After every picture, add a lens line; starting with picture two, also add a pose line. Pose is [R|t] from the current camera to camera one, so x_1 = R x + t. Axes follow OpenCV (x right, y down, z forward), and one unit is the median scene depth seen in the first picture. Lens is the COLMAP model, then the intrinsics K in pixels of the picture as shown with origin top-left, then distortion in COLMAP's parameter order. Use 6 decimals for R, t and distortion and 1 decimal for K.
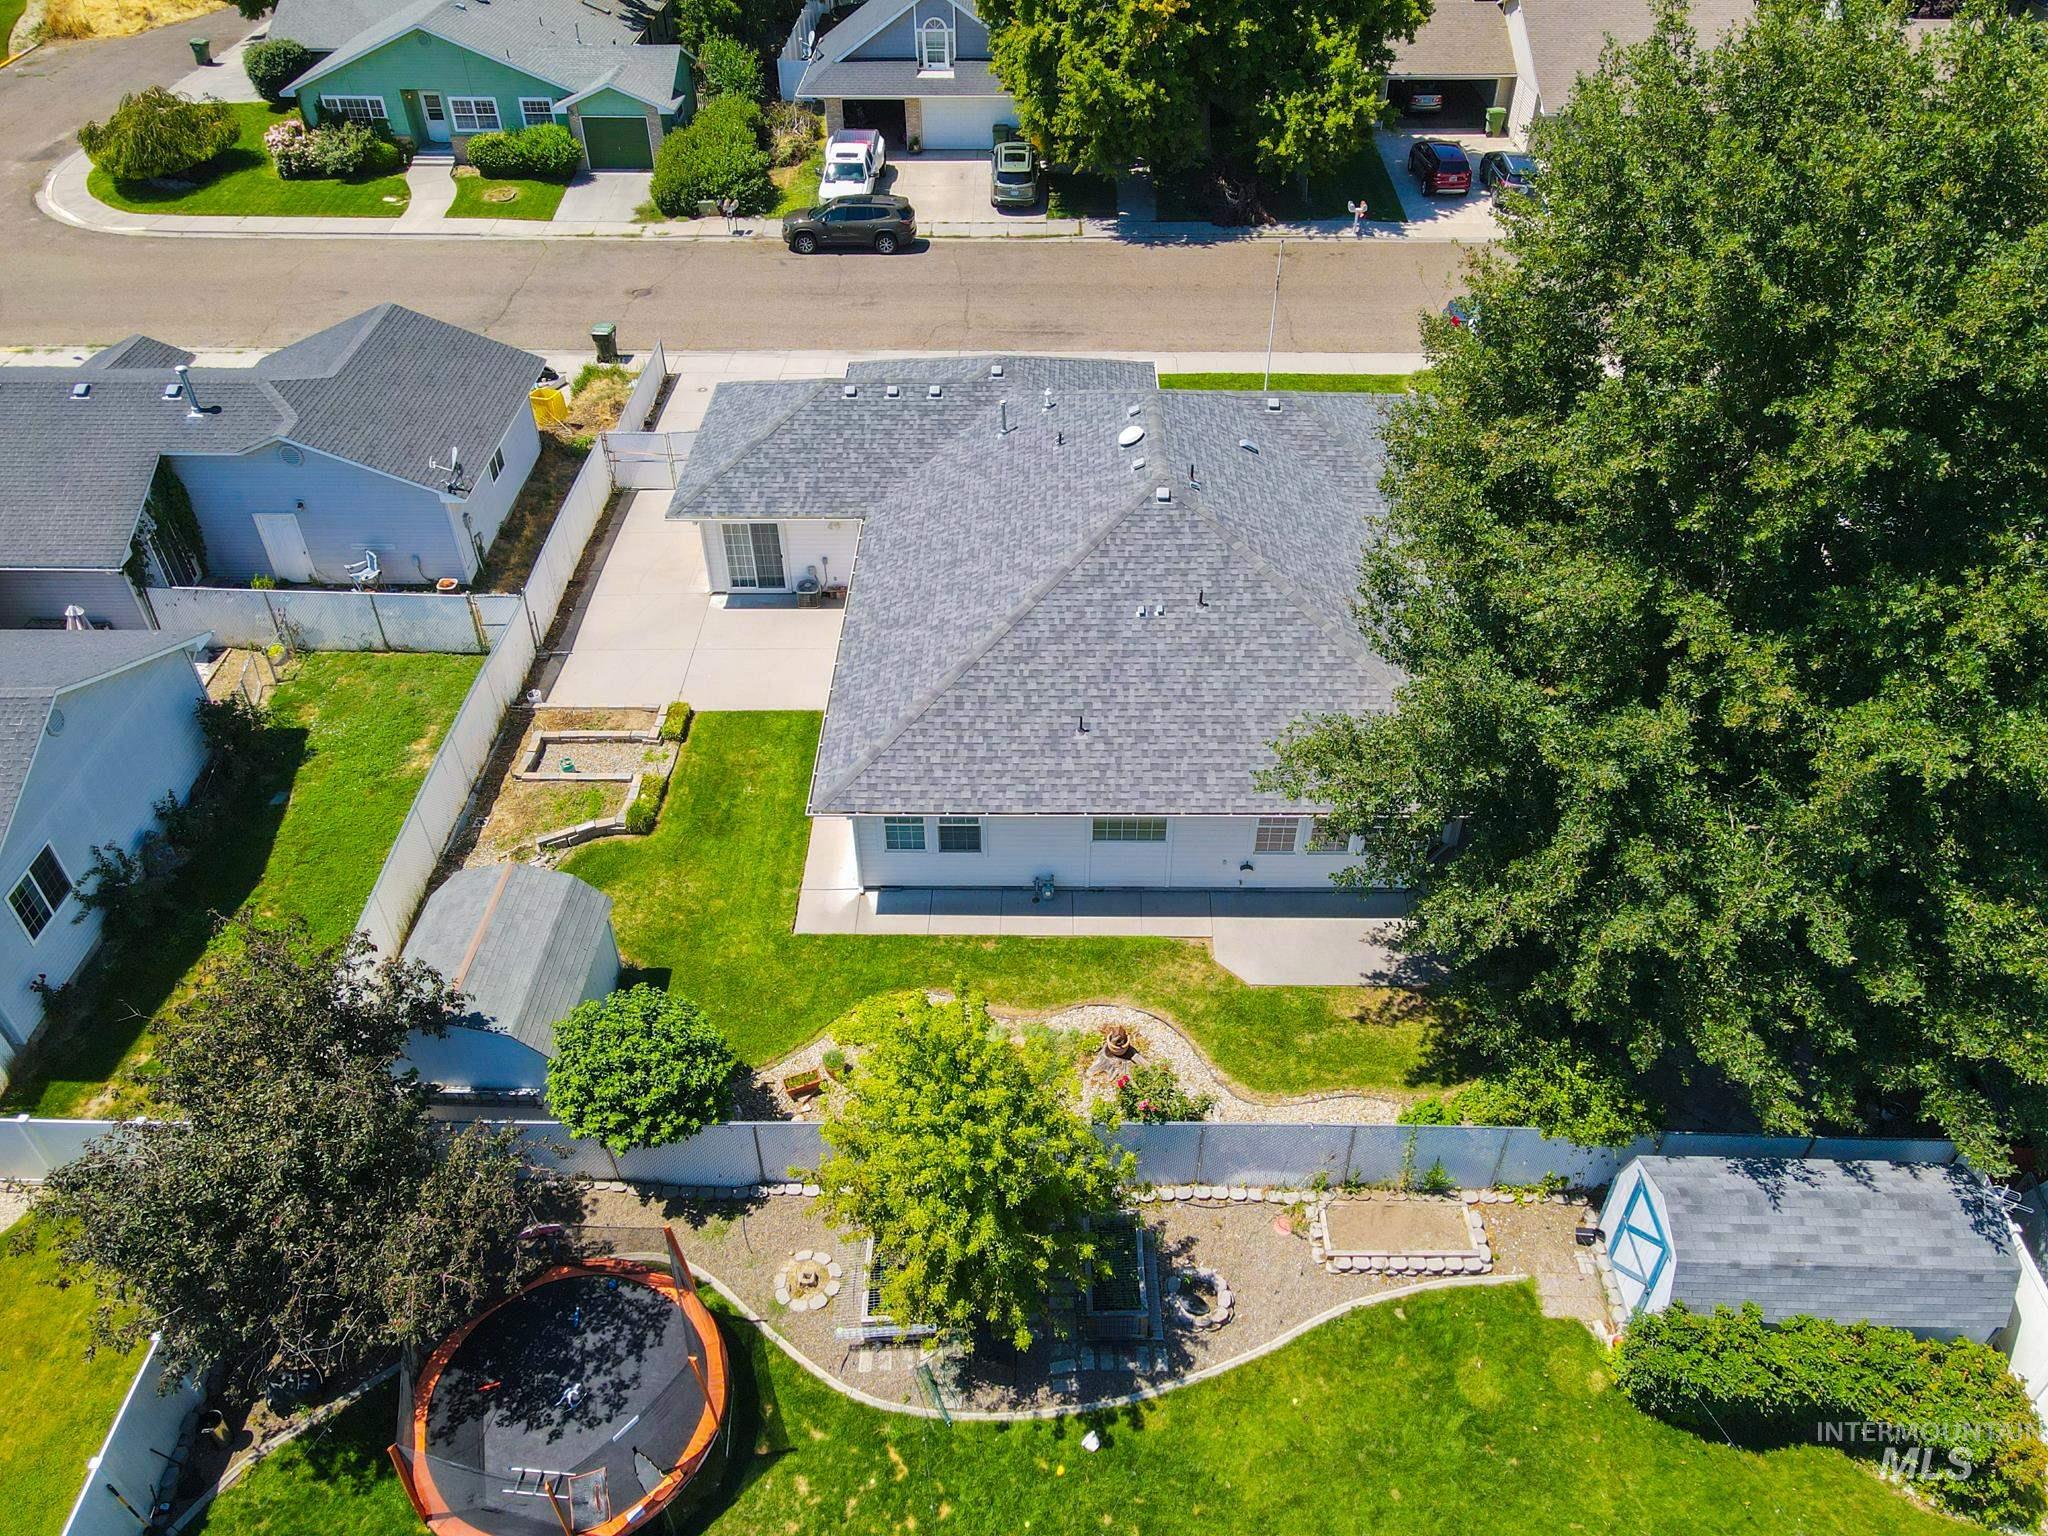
lens RADIAL K [[1490.2, 0, 1028.7], [0, 1490.2, 769.4], [0, 0, 1]] dist [0.009081, 0.011245]
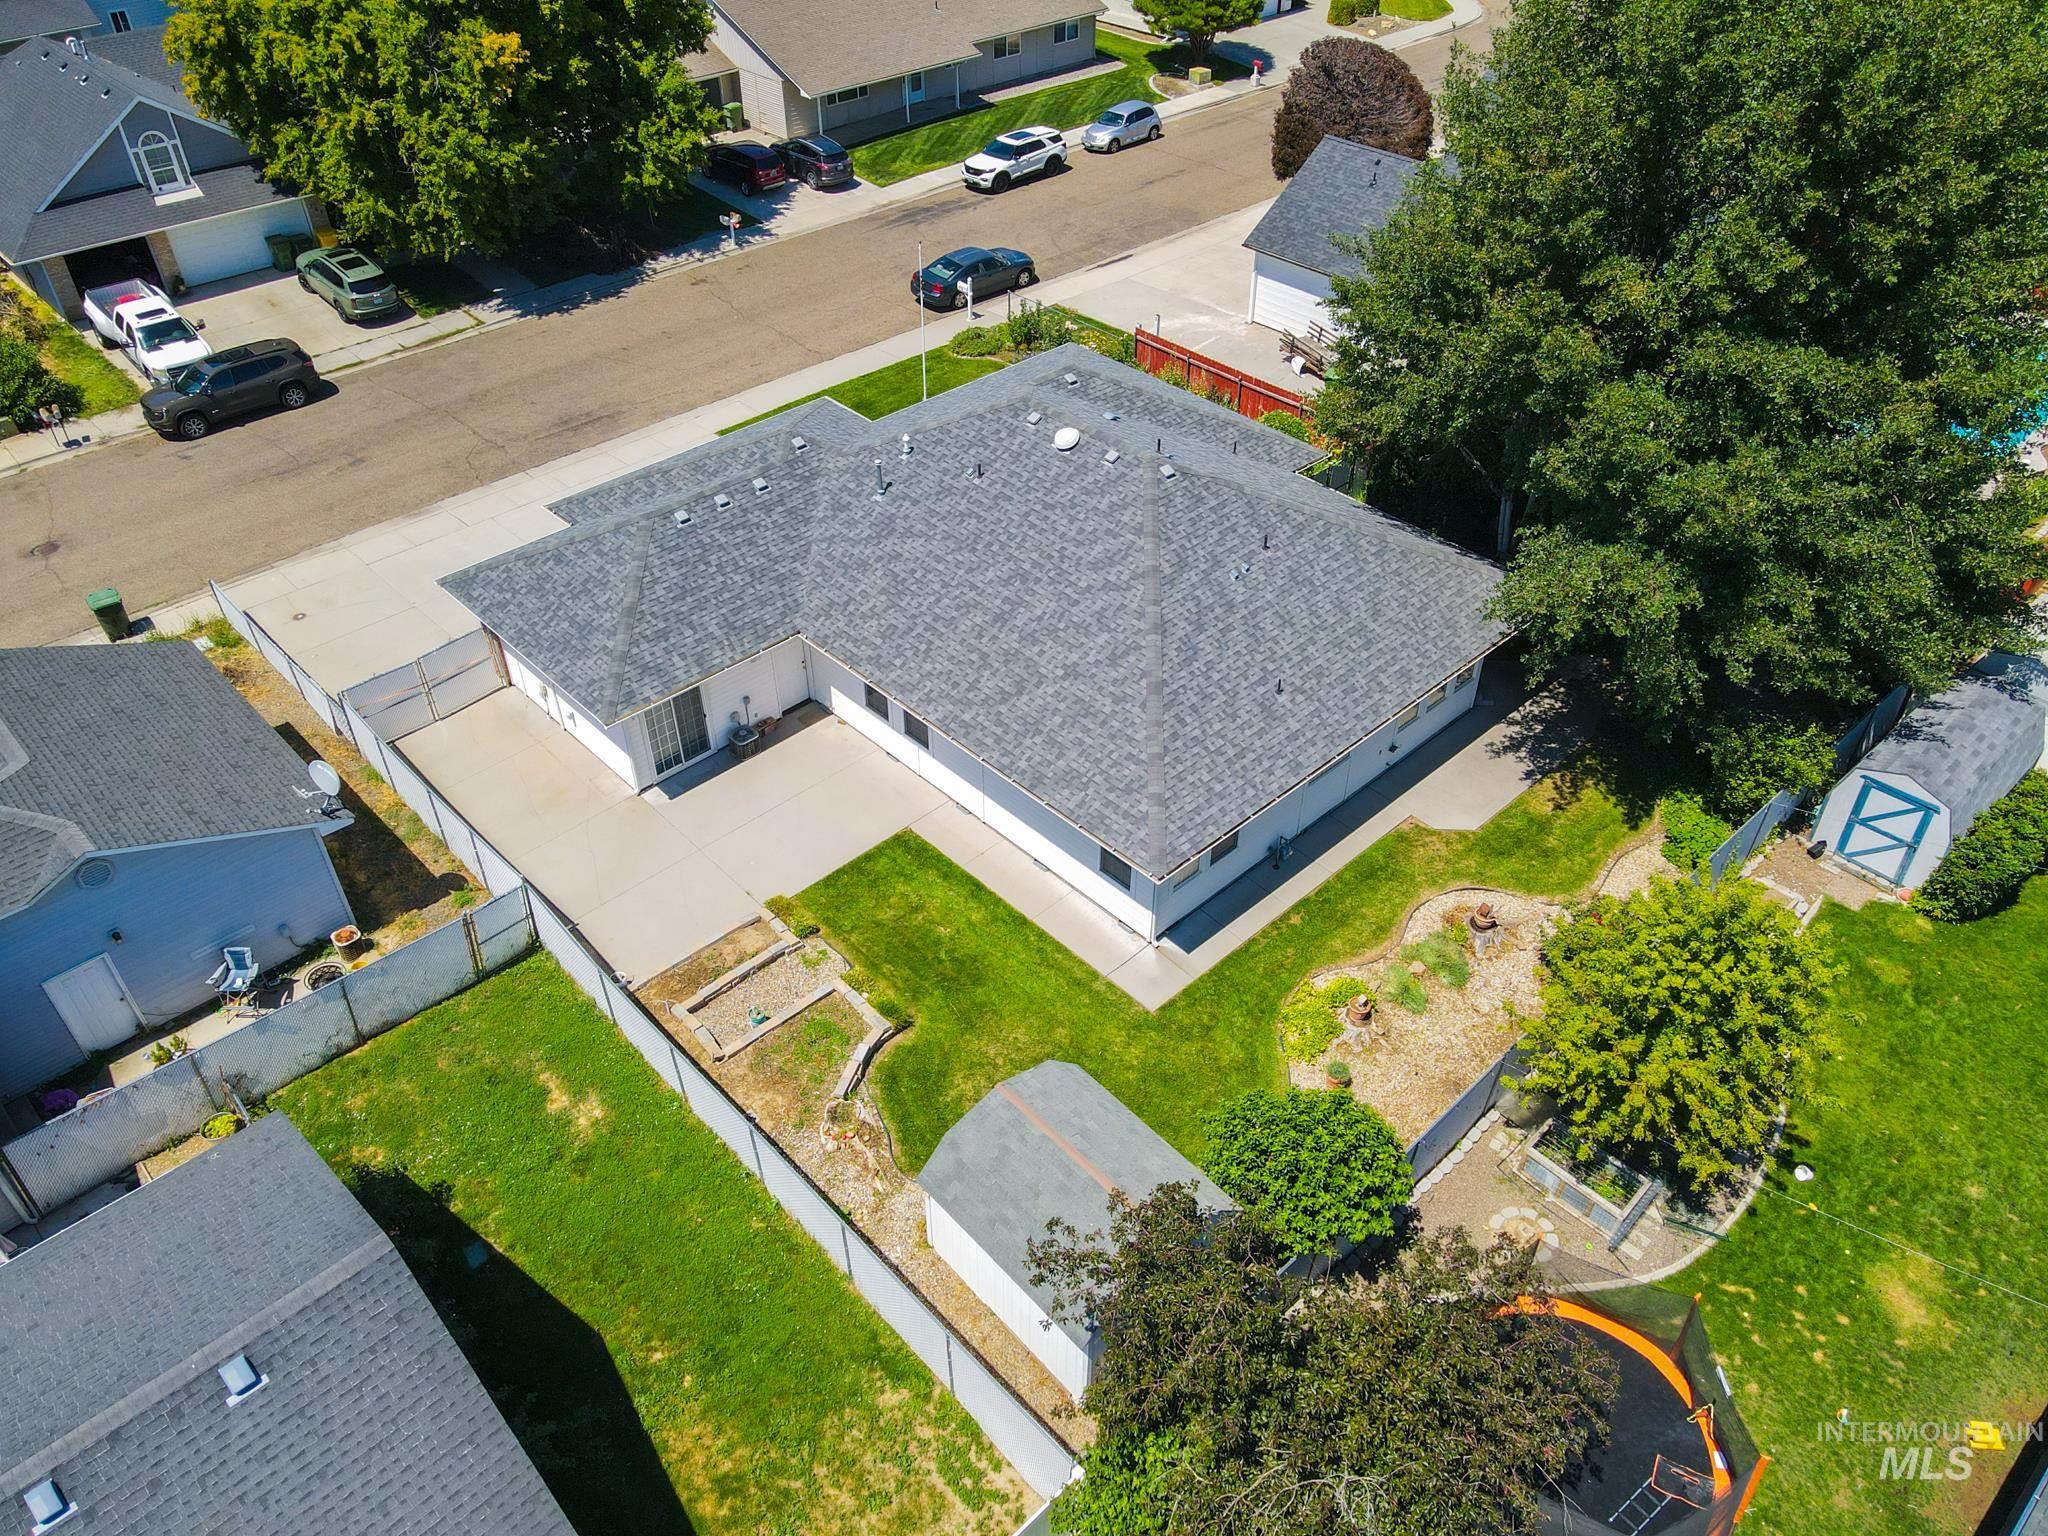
lens RADIAL K [[1490.2, 0, 1028.7], [0, 1490.2, 769.4], [0, 0, 1]] dist [0.009081, 0.011245]
pose [[0.721954, -0.440567, 0.533557, -0.353205], [0.441916, 0.886931, 0.134399, -0.103057], [-0.532440, 0.138758, 0.835017, 0.119462]]
